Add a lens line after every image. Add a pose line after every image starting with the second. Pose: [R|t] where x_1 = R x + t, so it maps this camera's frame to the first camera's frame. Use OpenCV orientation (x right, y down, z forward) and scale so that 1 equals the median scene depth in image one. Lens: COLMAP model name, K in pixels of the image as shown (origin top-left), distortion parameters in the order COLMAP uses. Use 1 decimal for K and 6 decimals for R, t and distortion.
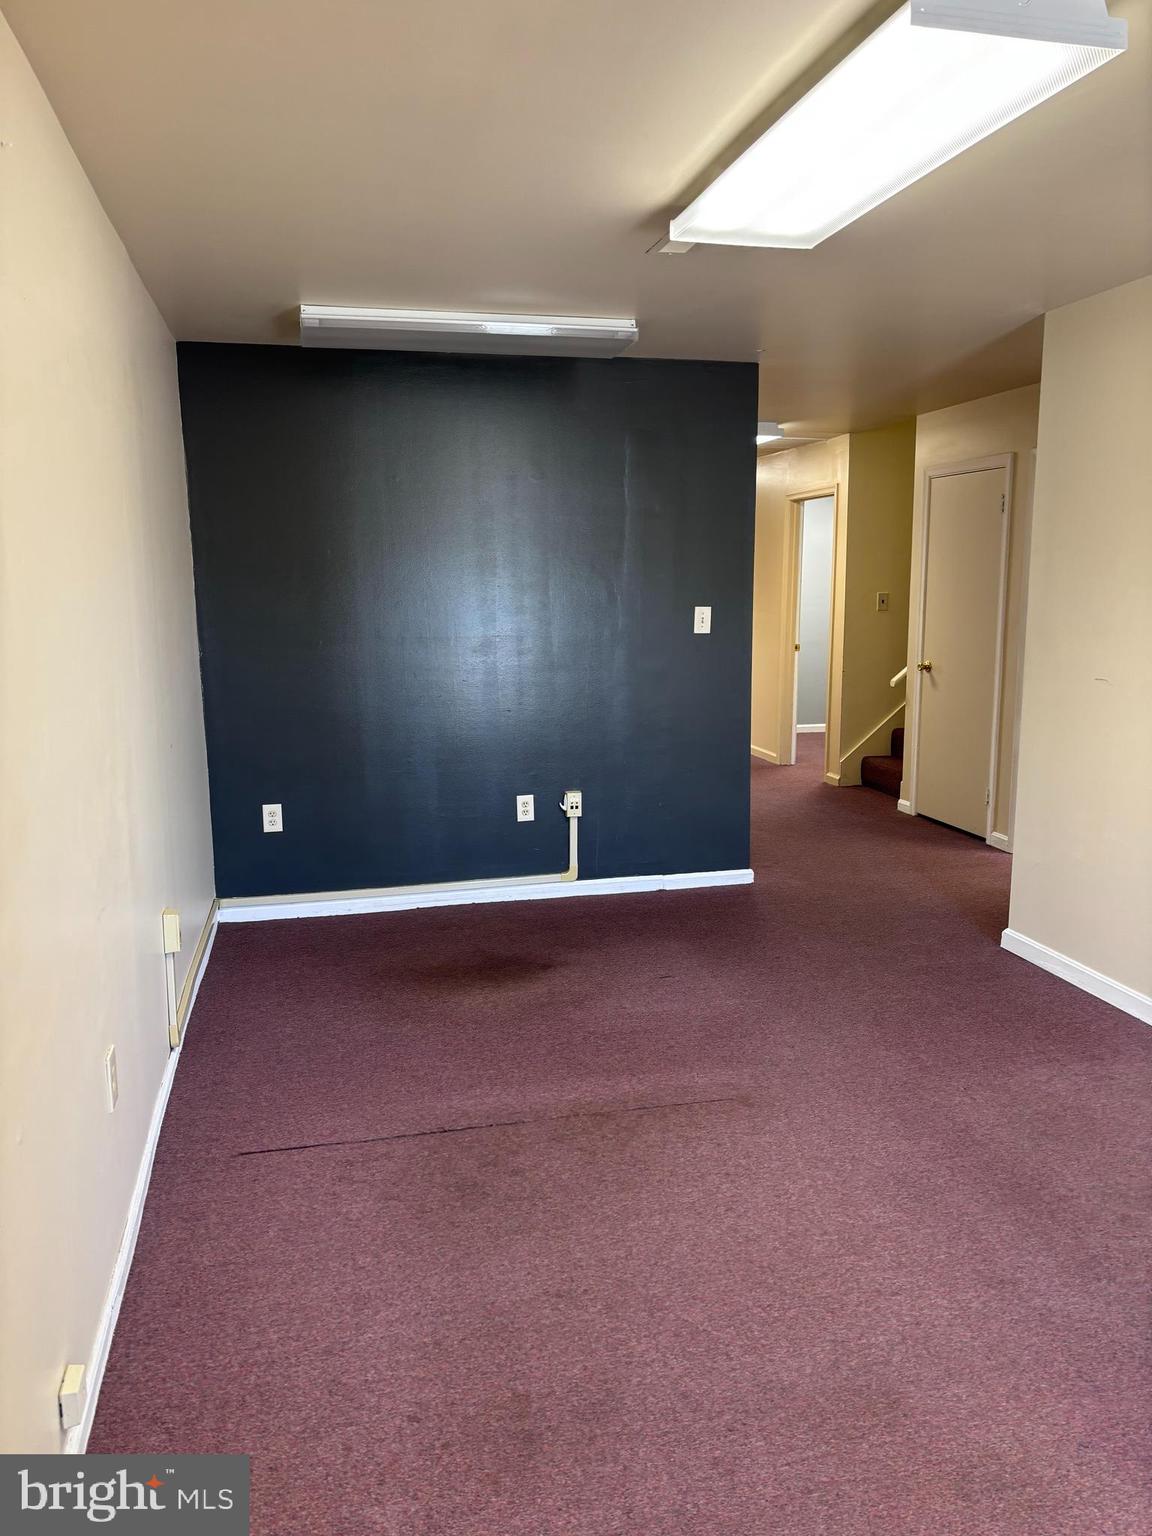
lens RADIAL K [[1164.8, 0, 573.3], [0, 1164.8, 768.9], [0, 0, 1]] dist [0.056441, -0.041120]
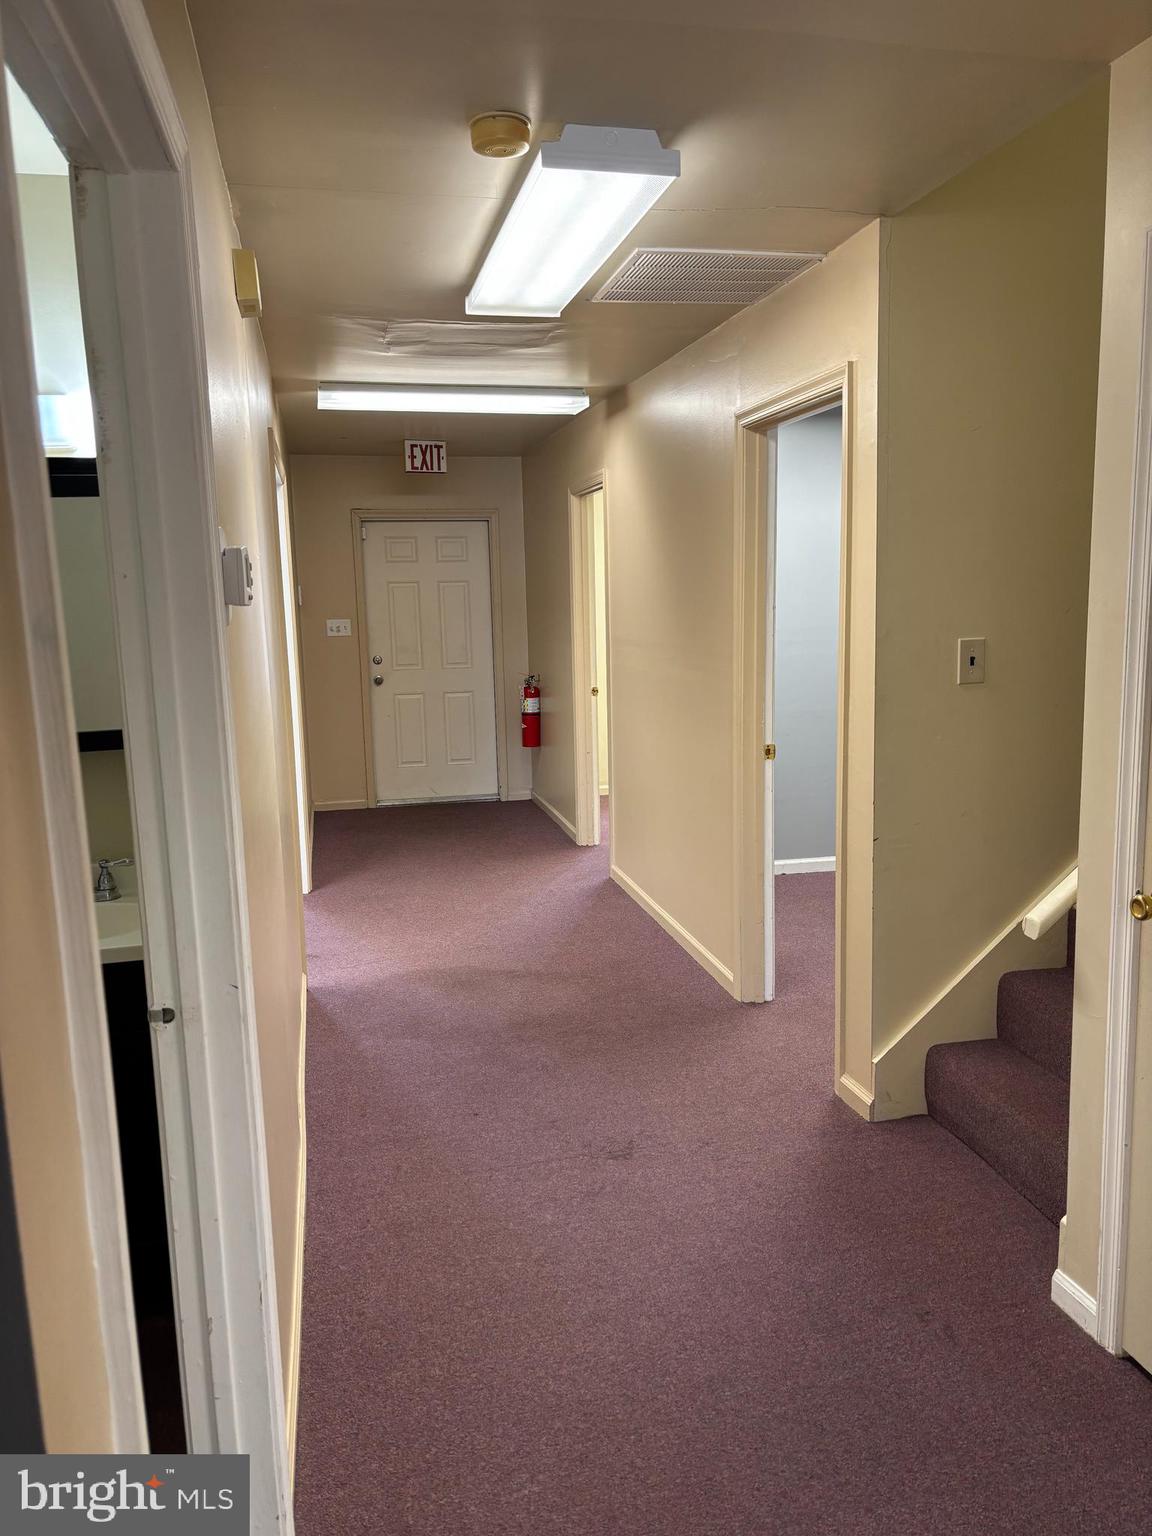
lens RADIAL K [[1164.8, 0, 578.3], [0, 1164.8, 765.9], [0, 0, 1]] dist [0.056441, -0.041120]
pose [[0.999698, -0.020378, -0.013758, 0.134325], [0.020280, 0.999768, -0.007194, -0.105410], [0.013901, 0.006913, 0.999879, 0.593210]]
